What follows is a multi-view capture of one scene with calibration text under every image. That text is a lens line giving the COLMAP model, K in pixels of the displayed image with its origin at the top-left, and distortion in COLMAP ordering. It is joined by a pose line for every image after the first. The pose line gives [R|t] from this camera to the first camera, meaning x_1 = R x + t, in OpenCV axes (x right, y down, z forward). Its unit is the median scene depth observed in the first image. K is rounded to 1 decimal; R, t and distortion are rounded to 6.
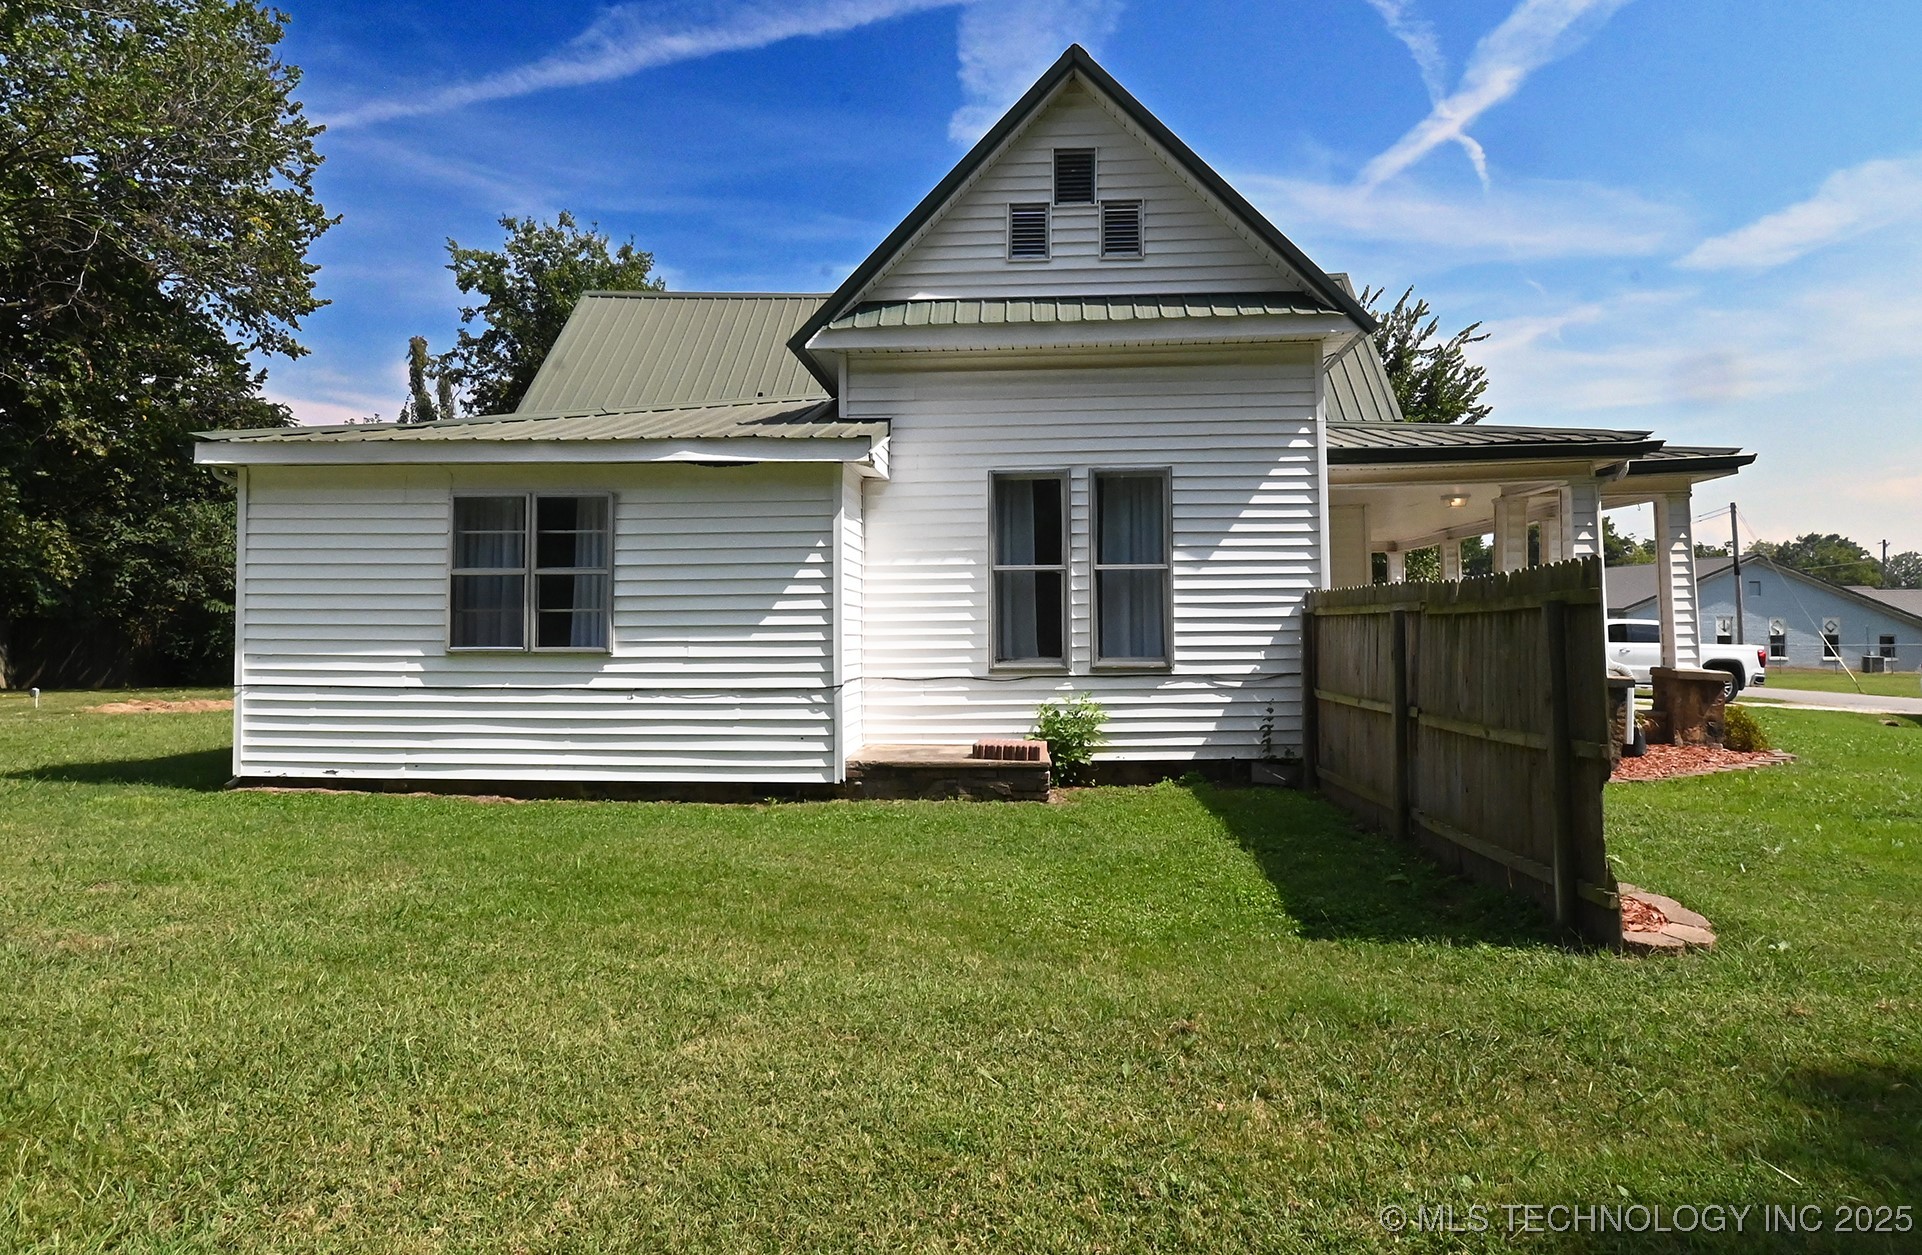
lens RADIAL K [[1169.3, 0, 974.3], [0, 1169.3, 580.7], [0, 0, 1]] dist [-0.001804, 0.004249]
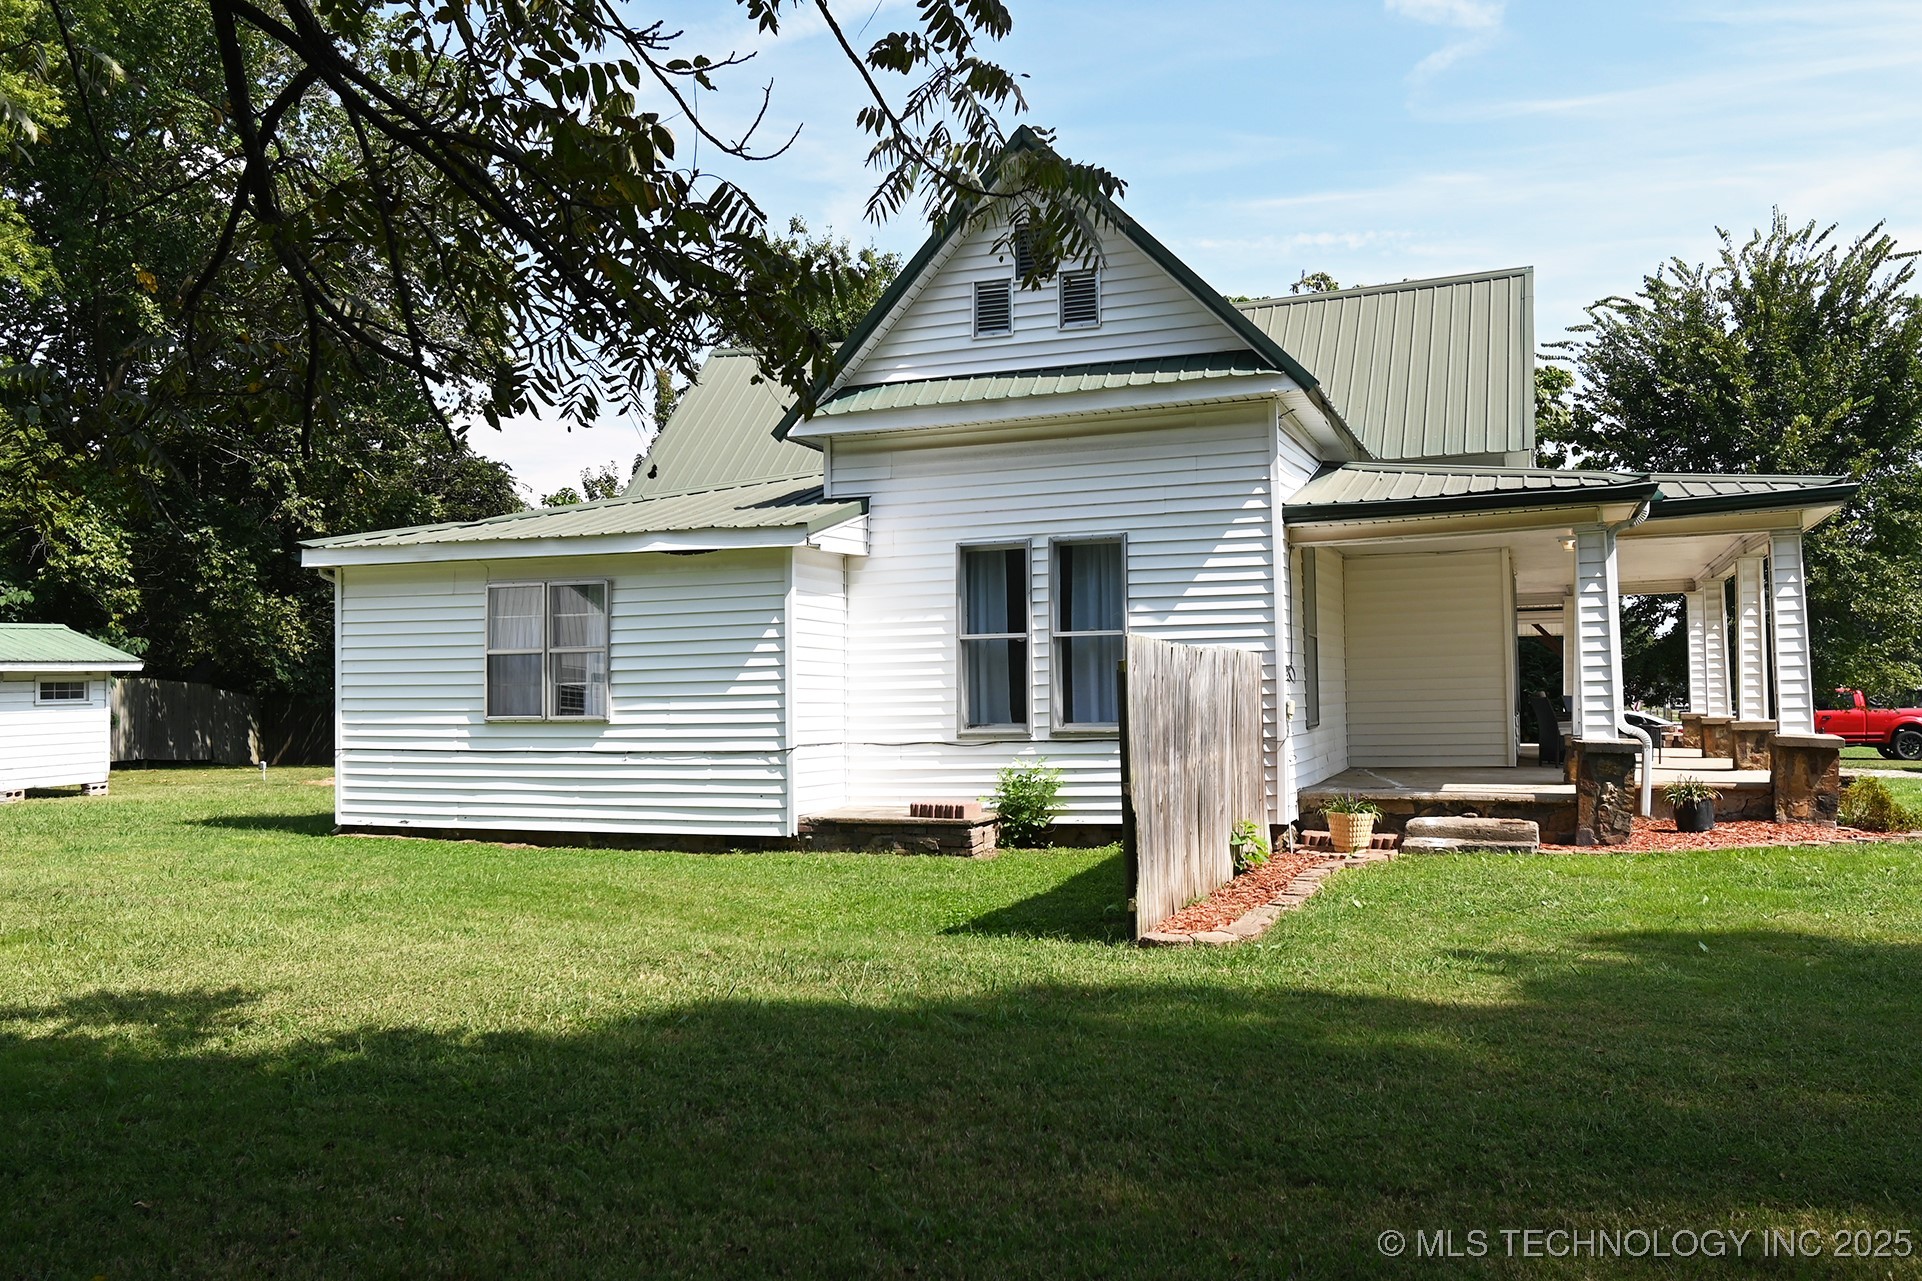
lens RADIAL K [[1574.8, 0, 967.1], [0, 1574.8, 633.8], [0, 0, 1]] dist [0.002826, -0.009981]
pose [[0.956982, -0.021068, -0.289382, 0.424052], [0.021621, 0.999765, -0.001285, -0.011775], [0.289341, -0.005027, 0.957213, -0.334477]]
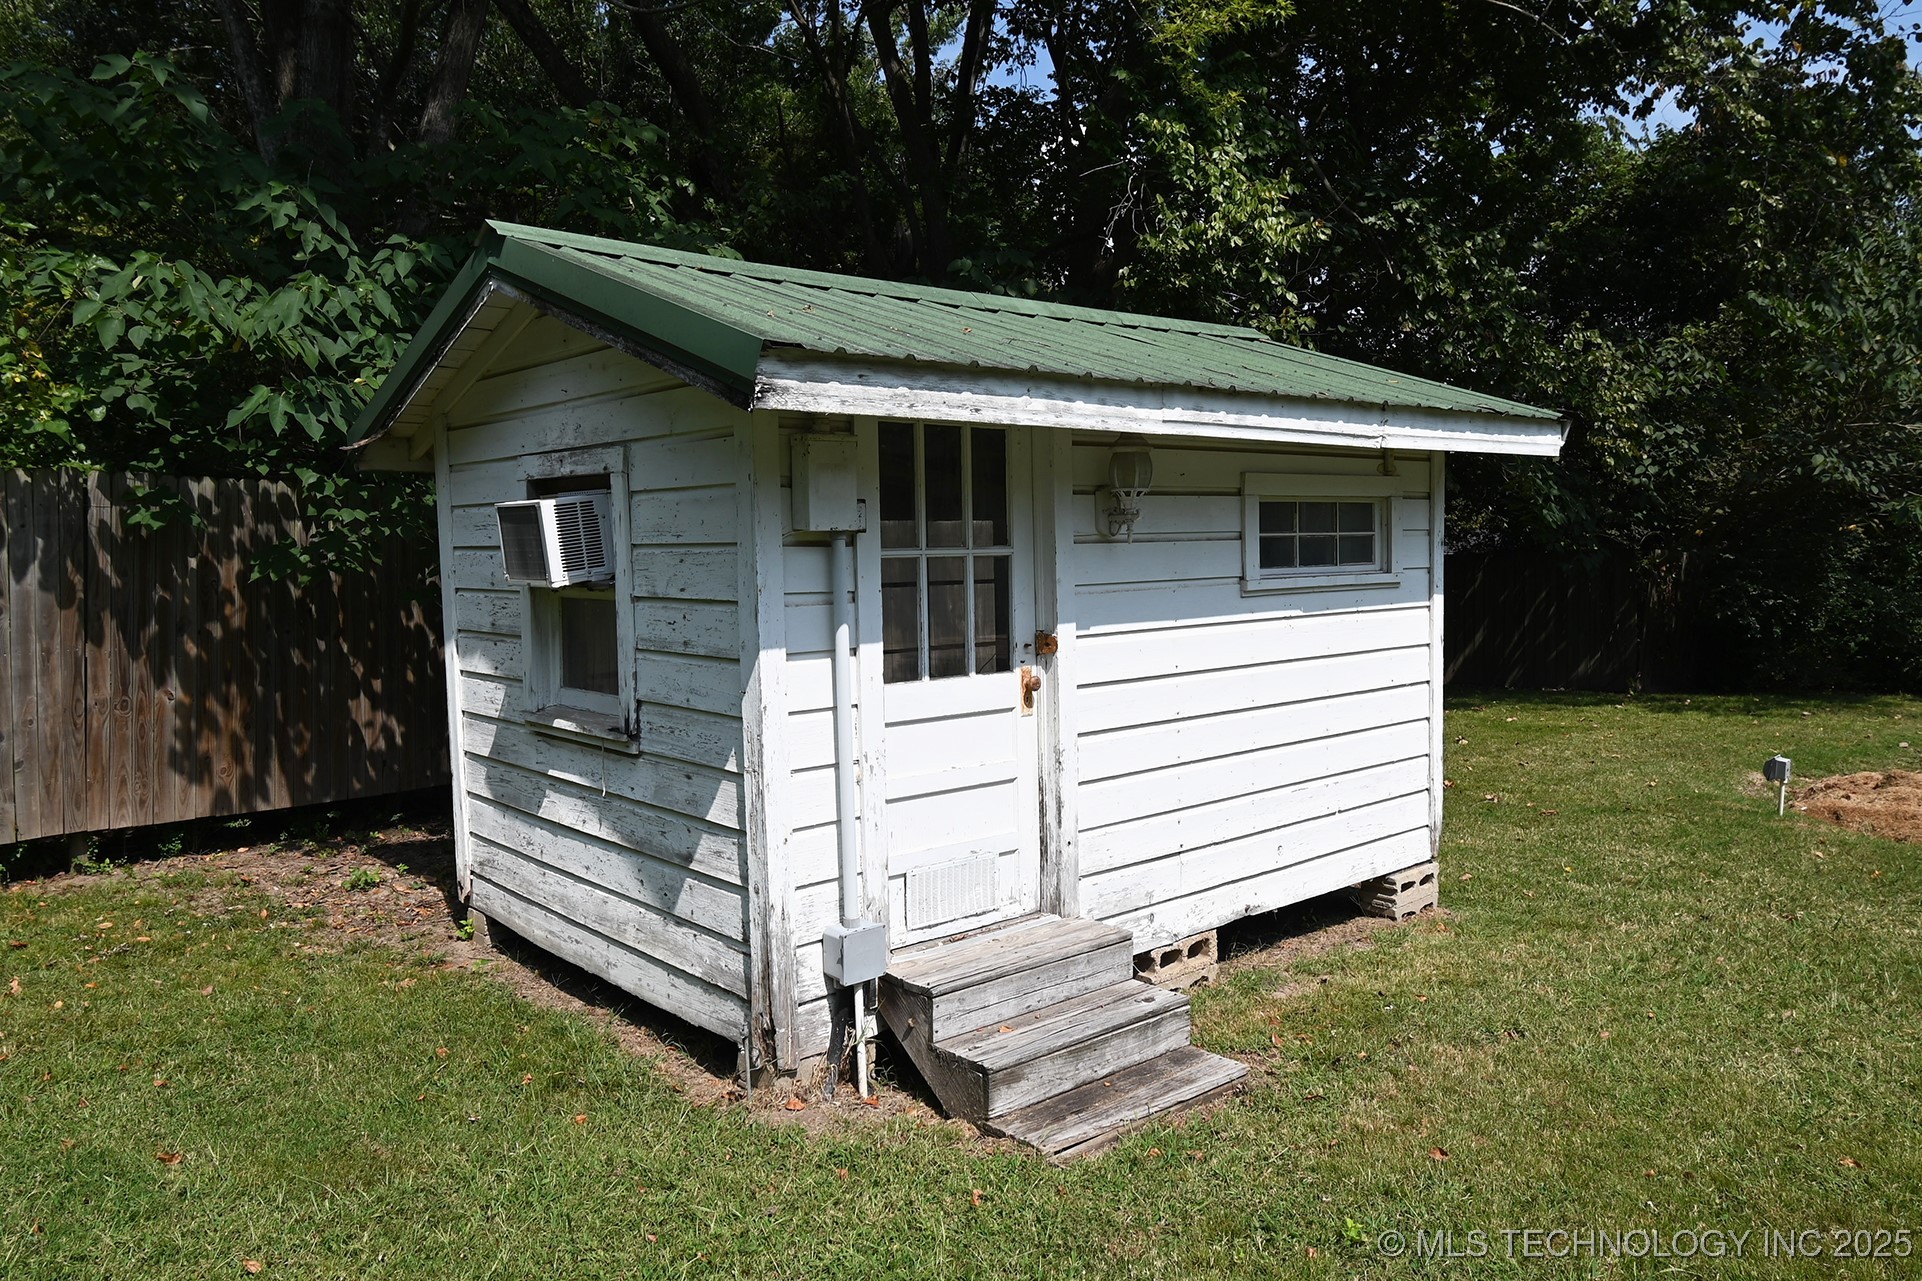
lens RADIAL K [[1360.4, 0, 962.4], [0, 1360.4, 642.8], [0, 0, 1]] dist [0.008430, 0.001178]
pose [[0.647514, 0.028526, -0.761519, -1.343988], [0.047059, 0.995895, 0.077319, 0.038677], [0.760599, -0.085902, 0.643514, 1.165900]]
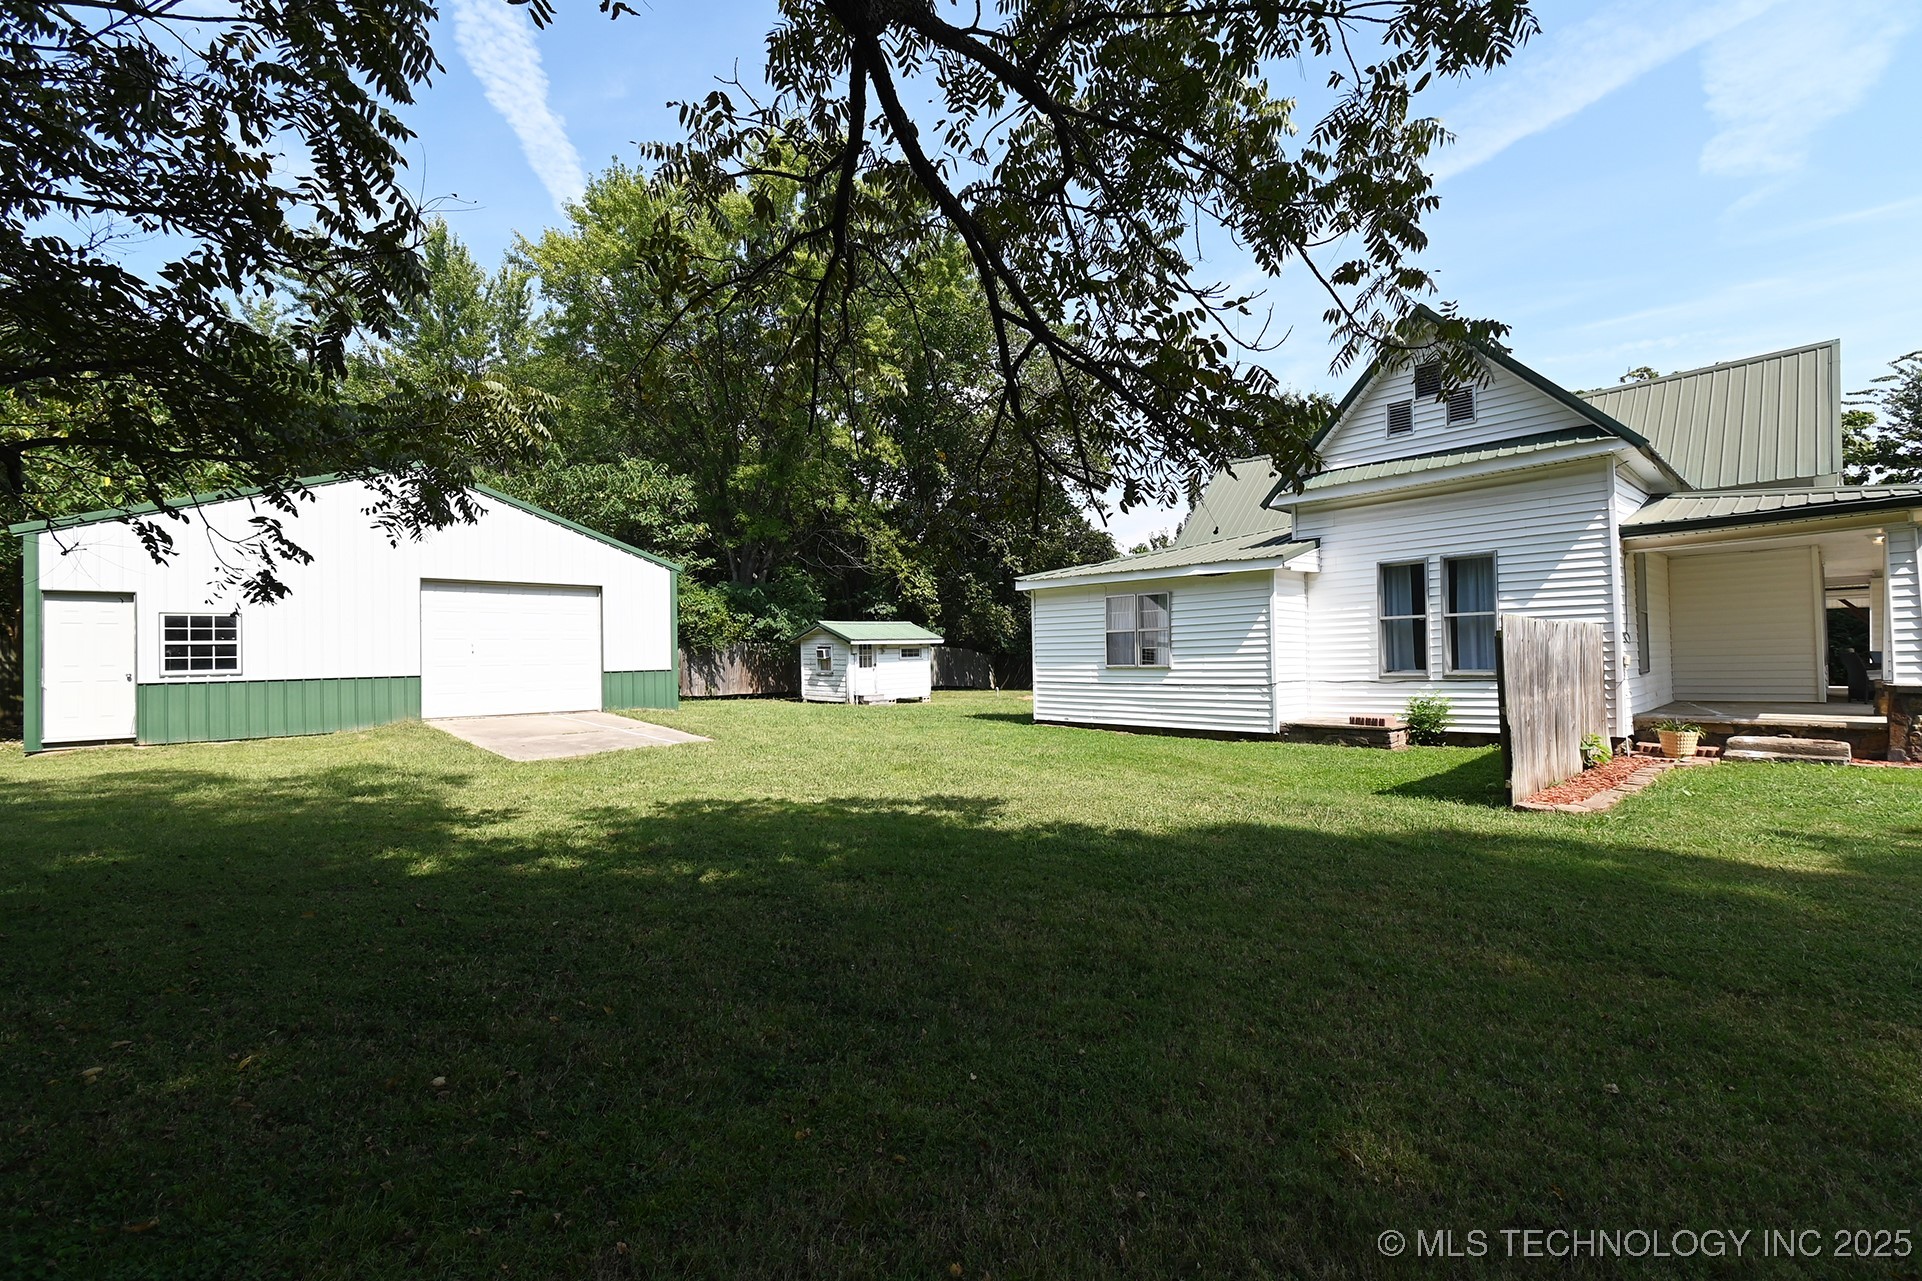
lens RADIAL K [[848.9, 0, 969.4], [0, 848.9, 638.6], [0, 0, 1]] dist [0.006271, -0.002485]
pose [[0.736653, -0.025788, -0.675779, 0.416204], [0.040013, 0.999184, 0.005487, -0.011863], [0.675087, -0.031082, 0.737083, -0.341849]]
